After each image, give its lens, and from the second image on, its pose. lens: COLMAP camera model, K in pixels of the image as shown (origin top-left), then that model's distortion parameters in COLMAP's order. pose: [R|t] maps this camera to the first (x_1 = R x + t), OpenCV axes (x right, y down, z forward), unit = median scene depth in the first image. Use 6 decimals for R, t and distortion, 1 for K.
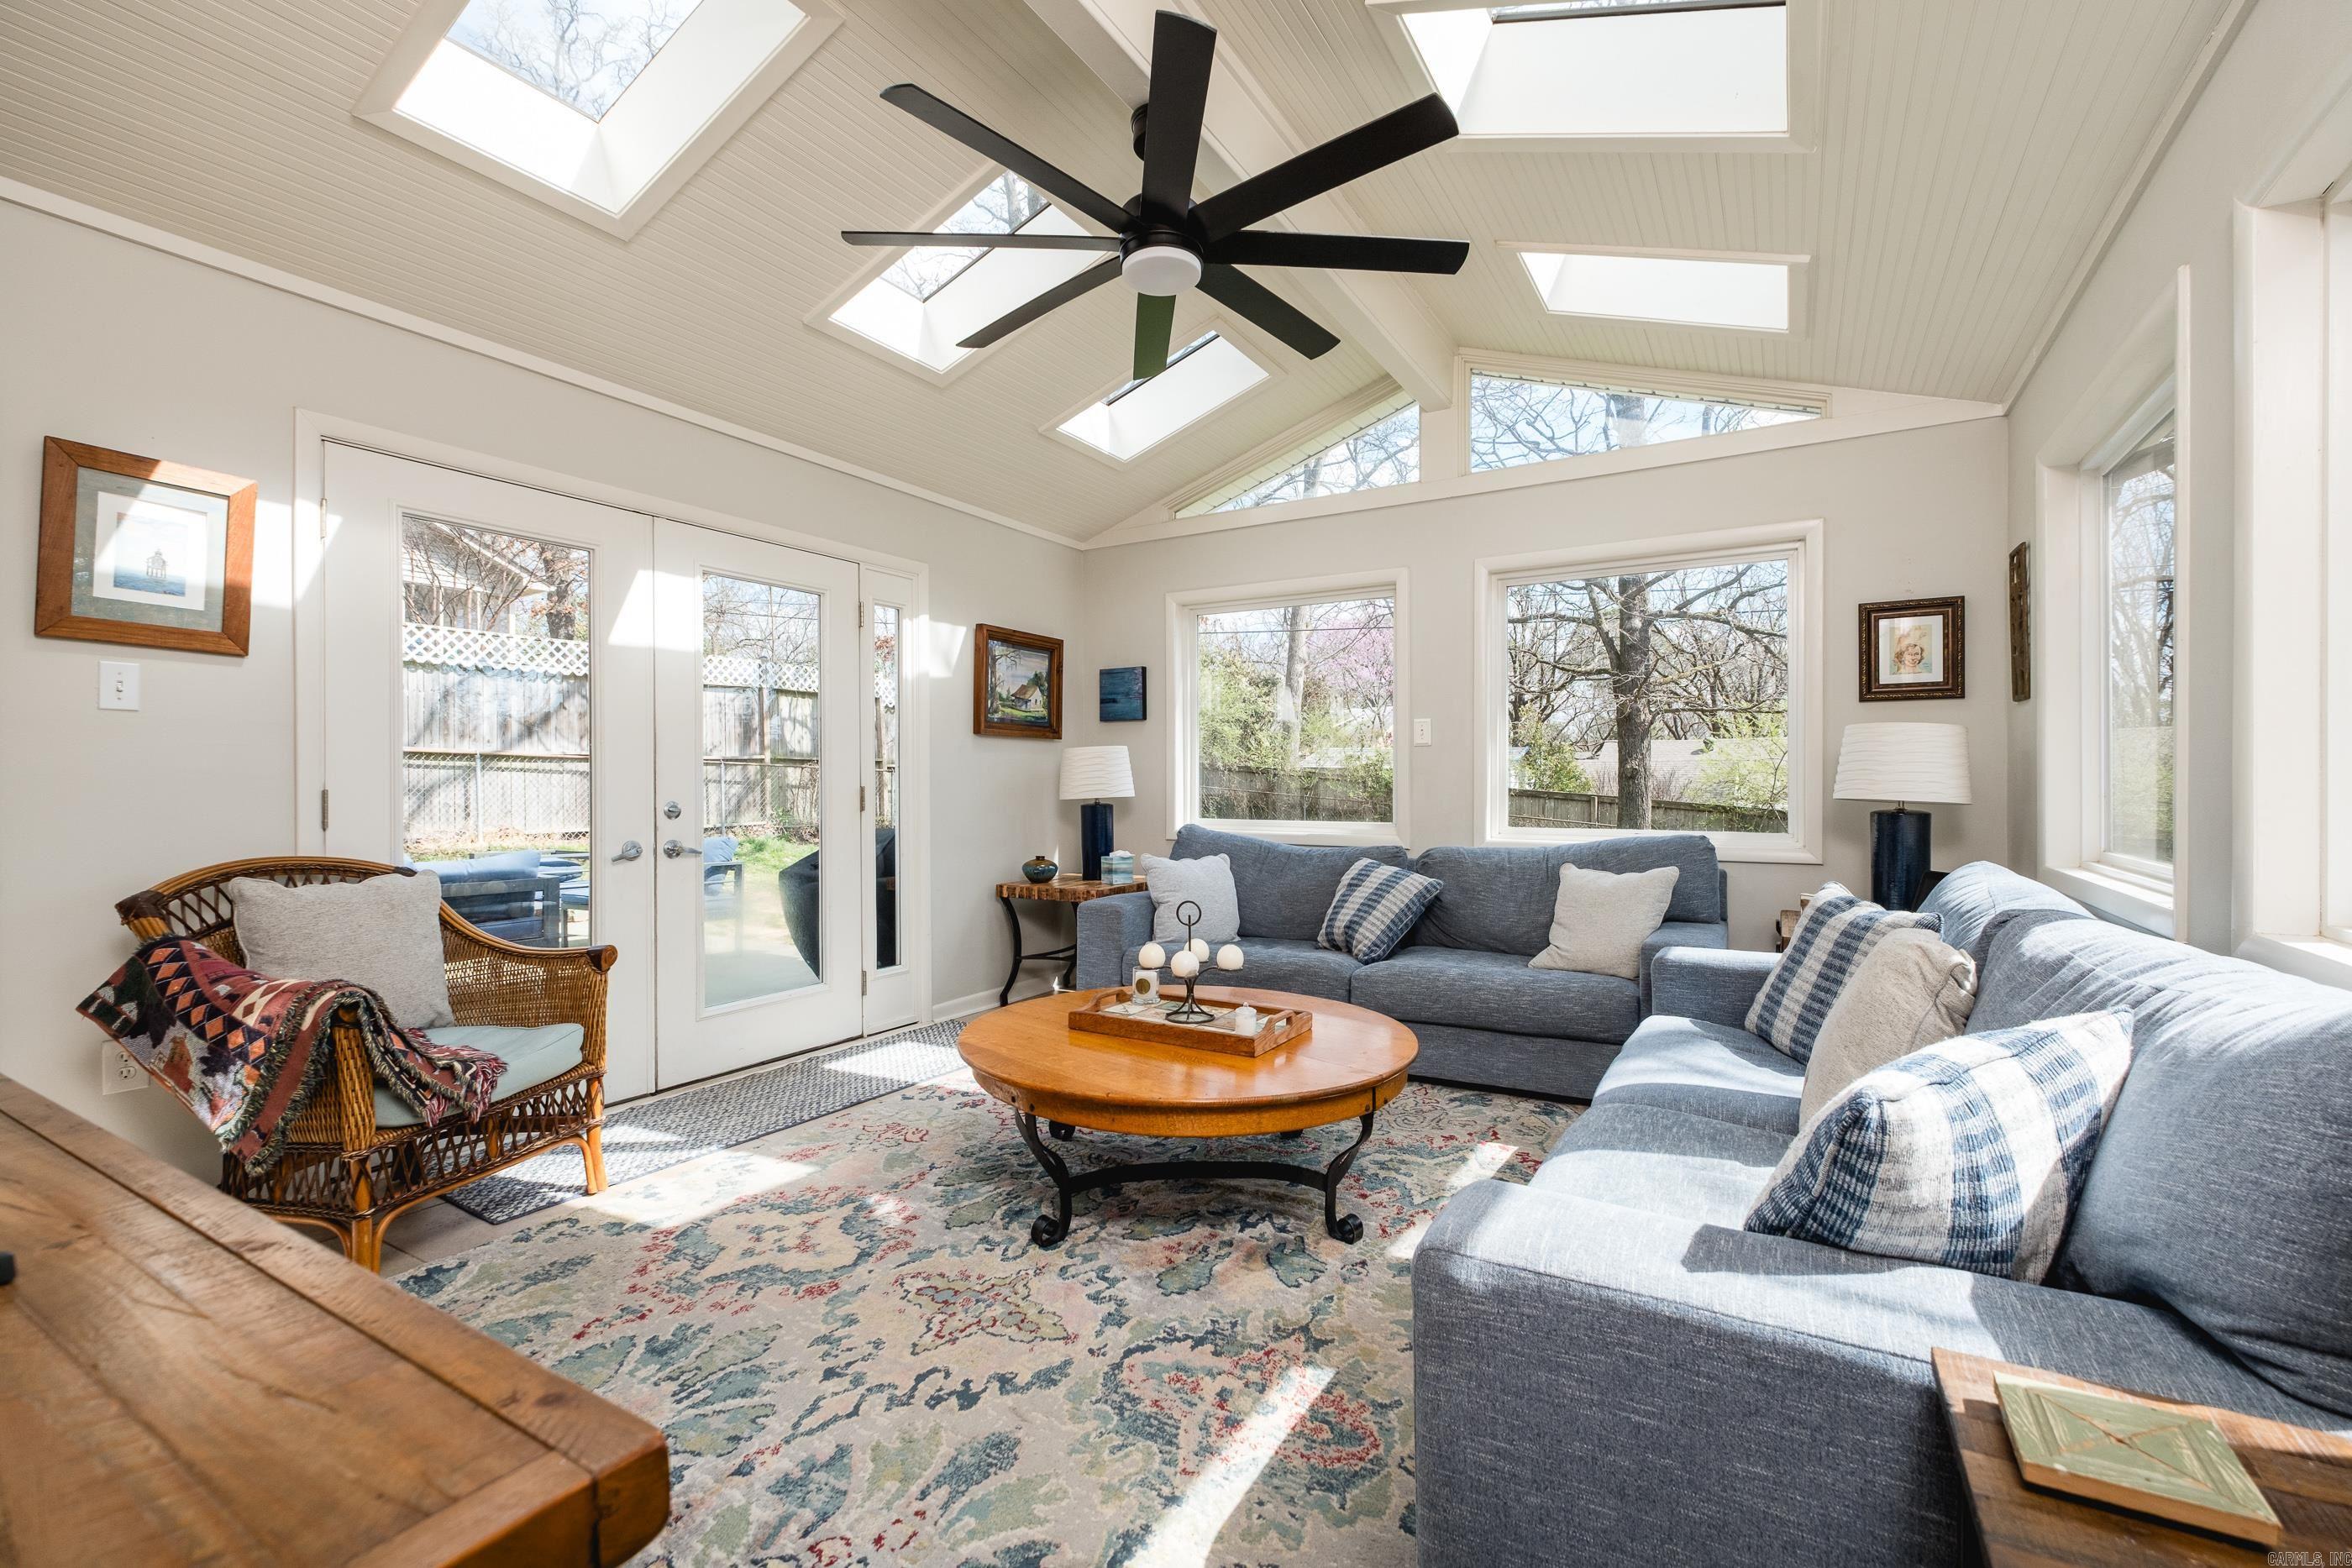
lens RADIAL K [[1024.2, 0, 1173.3], [0, 1024.2, 786.3], [0, 0, 1]] dist [0.006957, -0.004488]
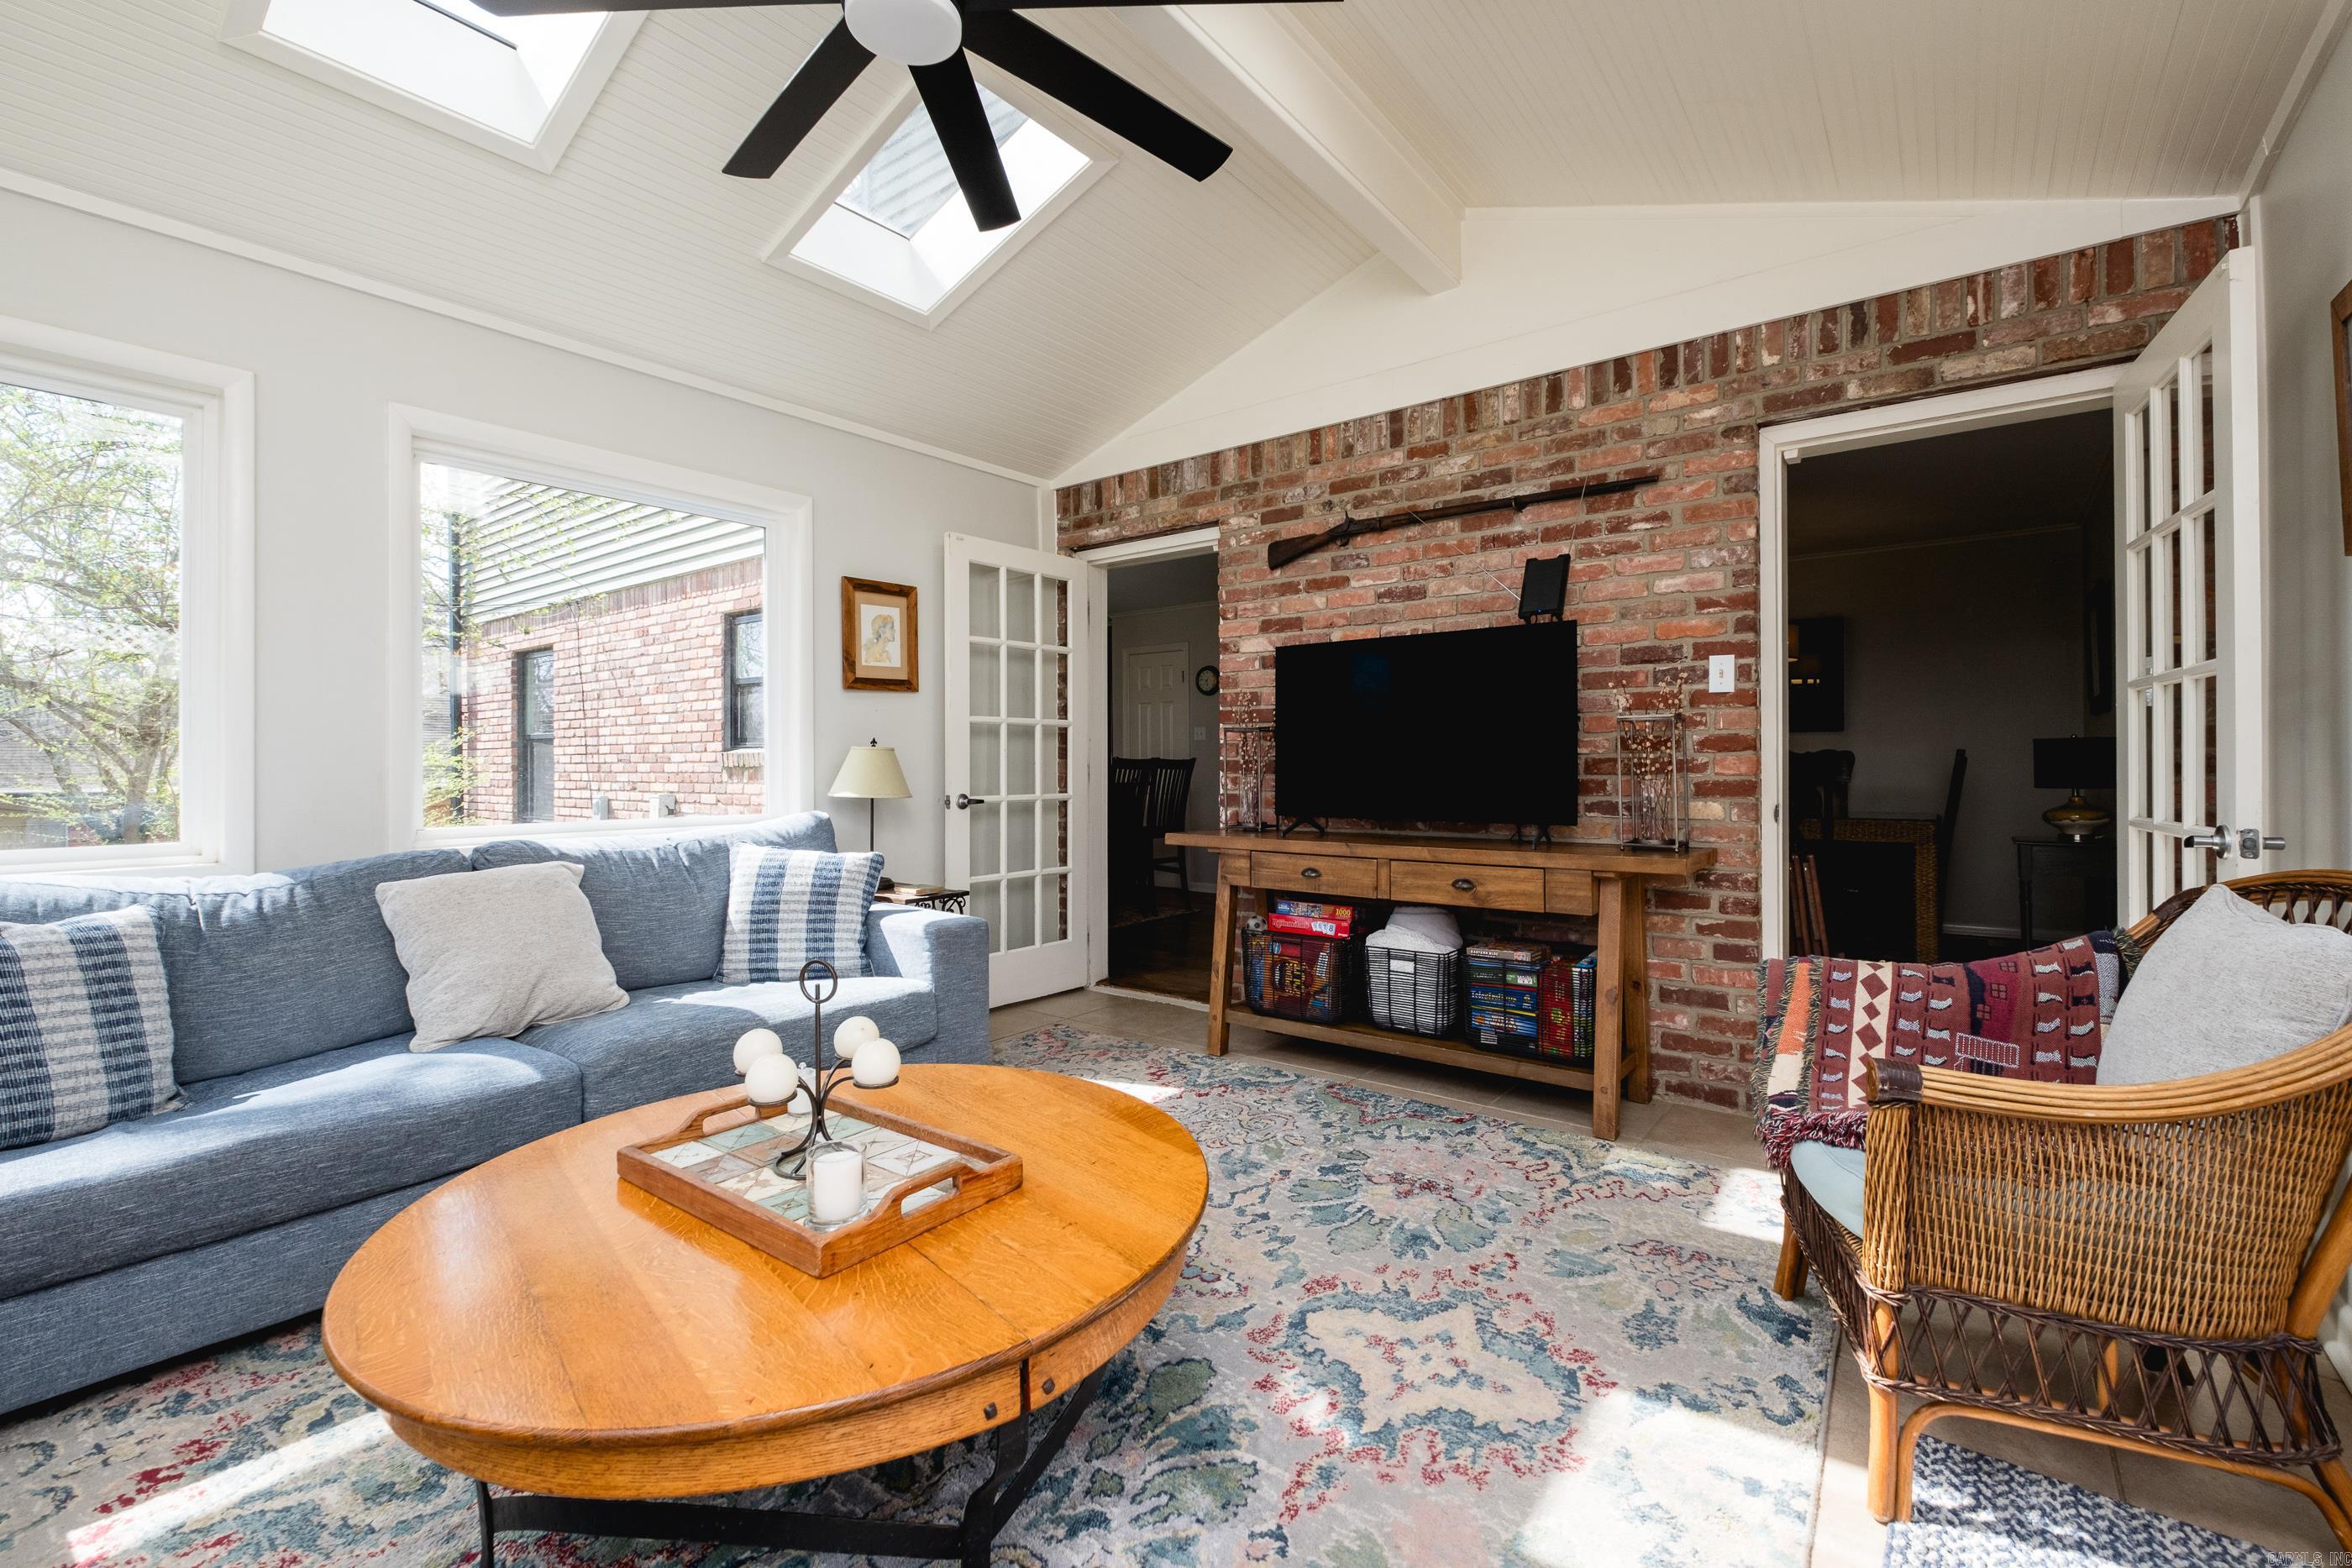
lens RADIAL K [[1024.2, 0, 1175.0], [0, 1024.2, 766.8], [0, 0, 1]] dist [0.006957, -0.004488]
pose [[-0.993483, 0.005974, 0.113819, -0.306829], [0.006611, 0.999965, 0.005221, -0.002544], [-0.113784, 0.005940, -0.993488, 1.888180]]
